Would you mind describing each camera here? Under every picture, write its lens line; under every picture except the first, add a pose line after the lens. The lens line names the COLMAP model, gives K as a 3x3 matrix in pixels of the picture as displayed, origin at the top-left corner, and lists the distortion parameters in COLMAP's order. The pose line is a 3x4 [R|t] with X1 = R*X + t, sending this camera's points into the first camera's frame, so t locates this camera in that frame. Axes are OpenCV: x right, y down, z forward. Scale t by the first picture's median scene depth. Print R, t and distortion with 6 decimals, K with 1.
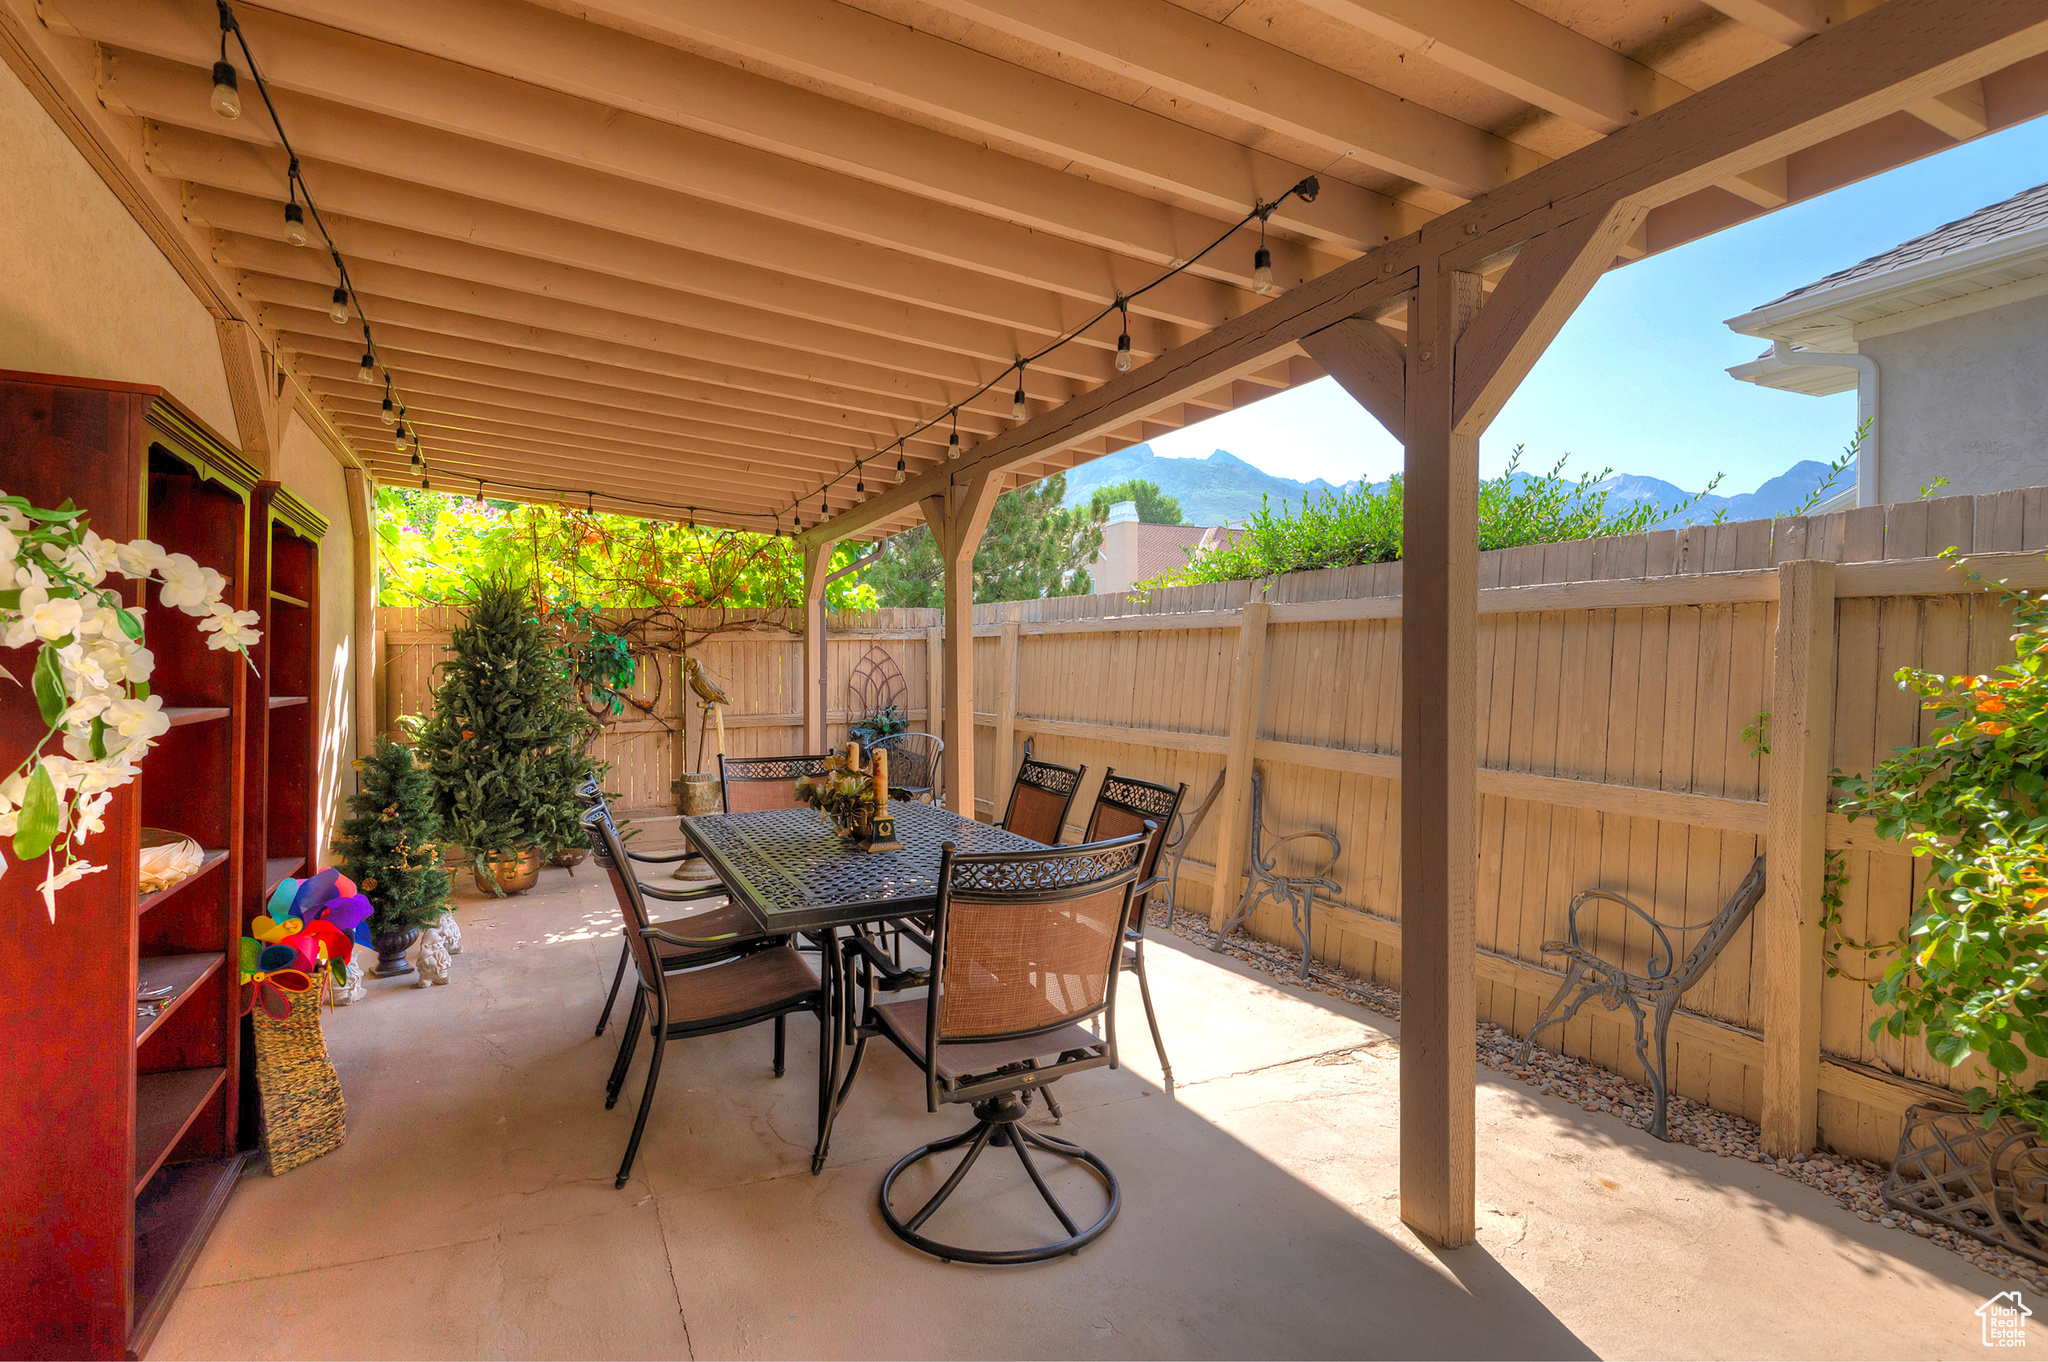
lens RADIAL K [[999.2, 0, 1021.2], [0, 999.2, 673.9], [0, 0, 1]] dist [0.010268, -0.013752]
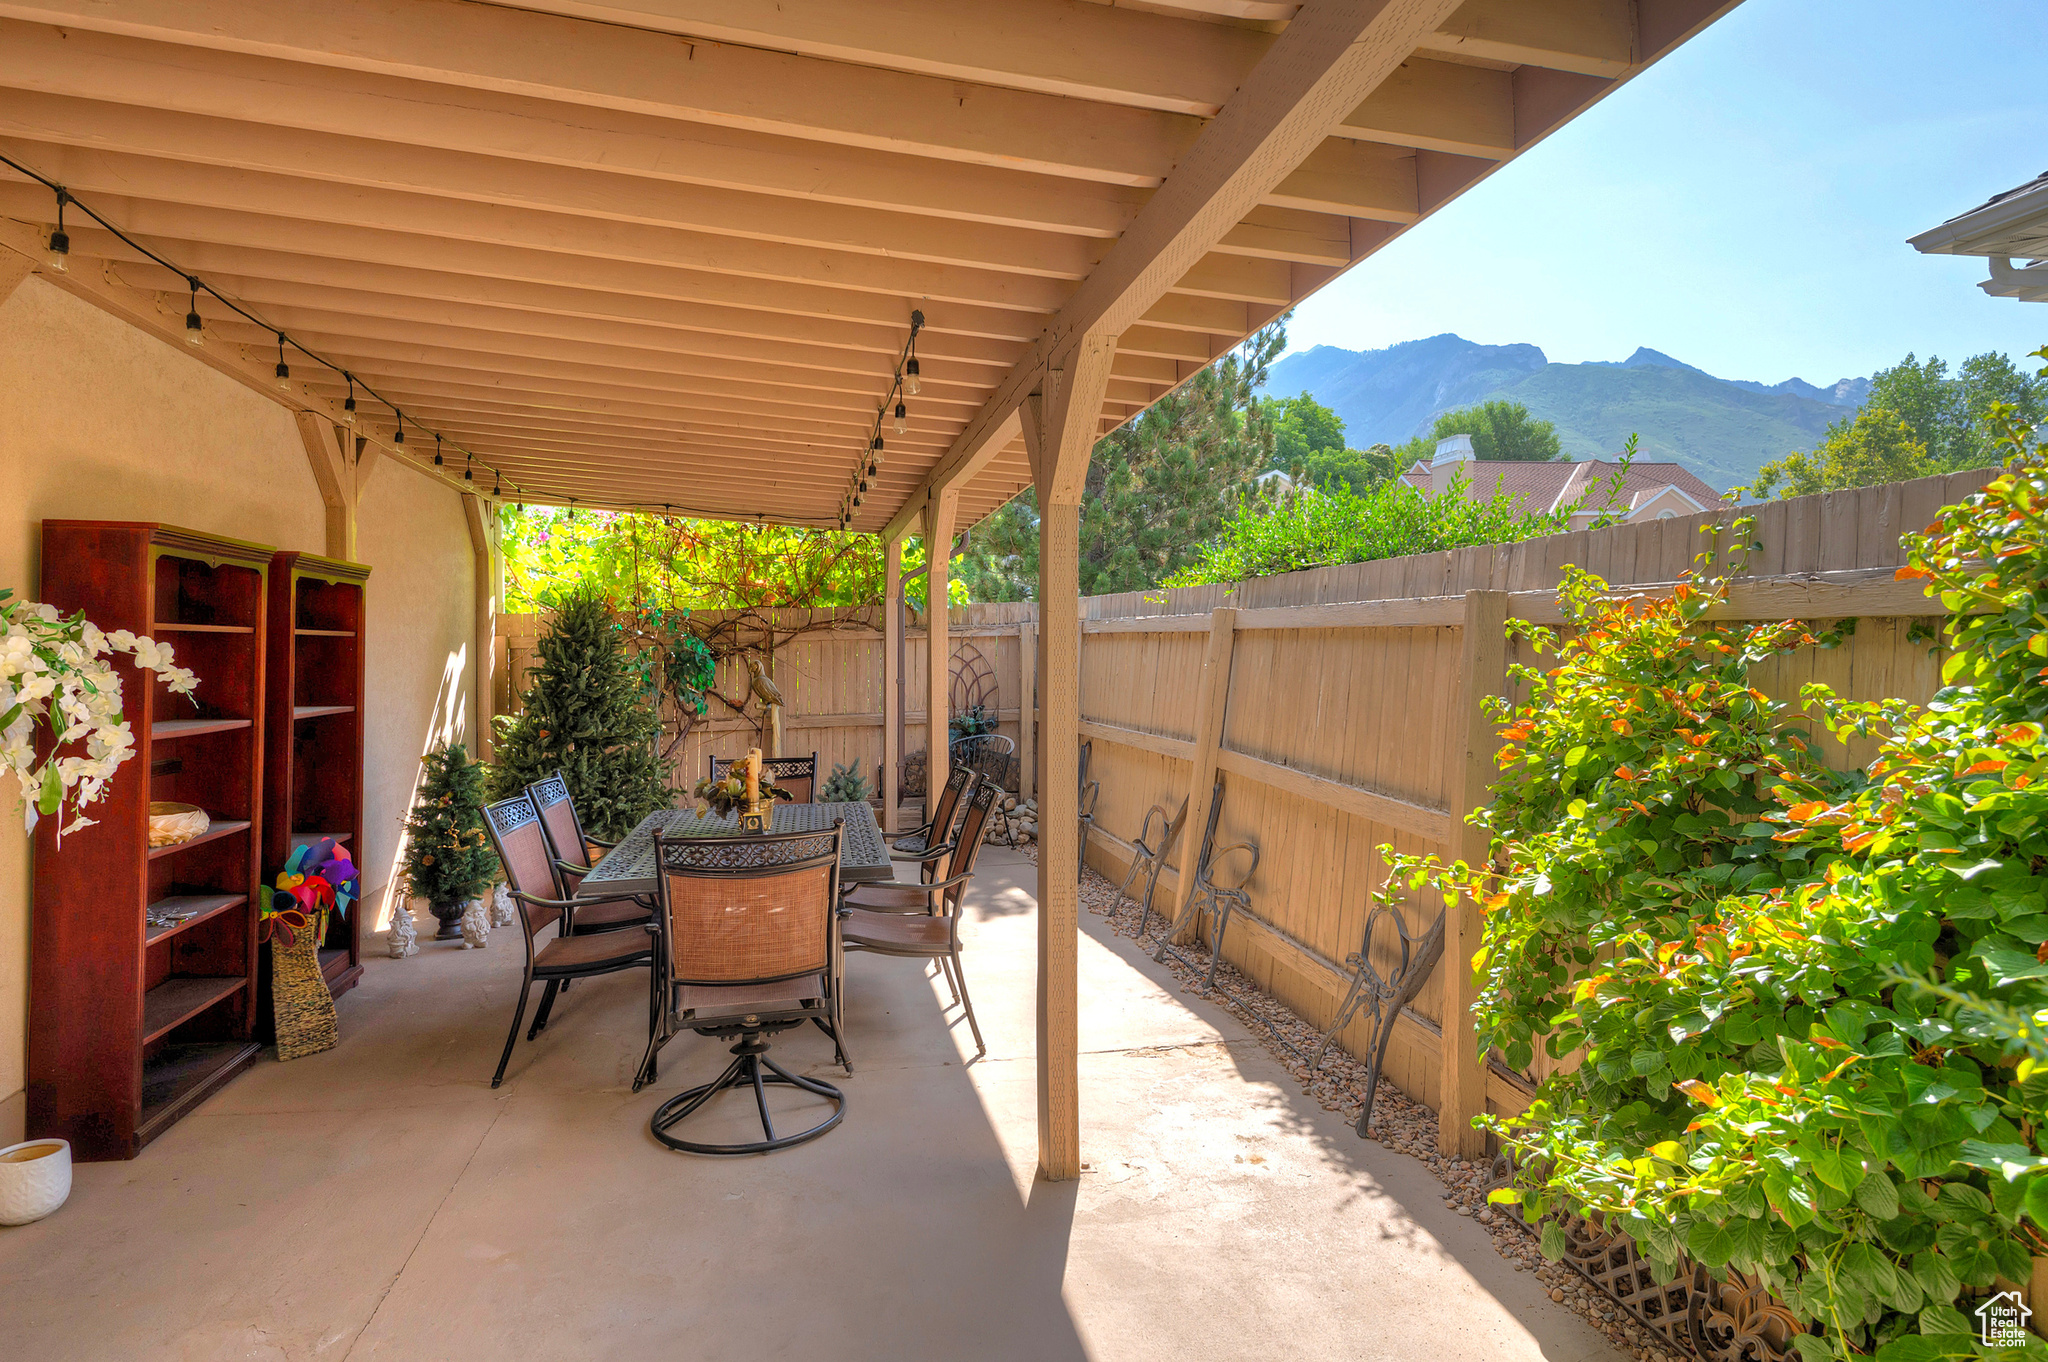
lens RADIAL K [[1214.2, 0, 1027.4], [0, 1214.2, 643.2], [0, 0, 1]] dist [0.024880, -0.001388]
pose [[0.966400, -0.008076, -0.256915, 0.417774], [0.005513, 0.999928, -0.010693, -0.029635], [0.256983, 0.008917, 0.966375, -0.228458]]
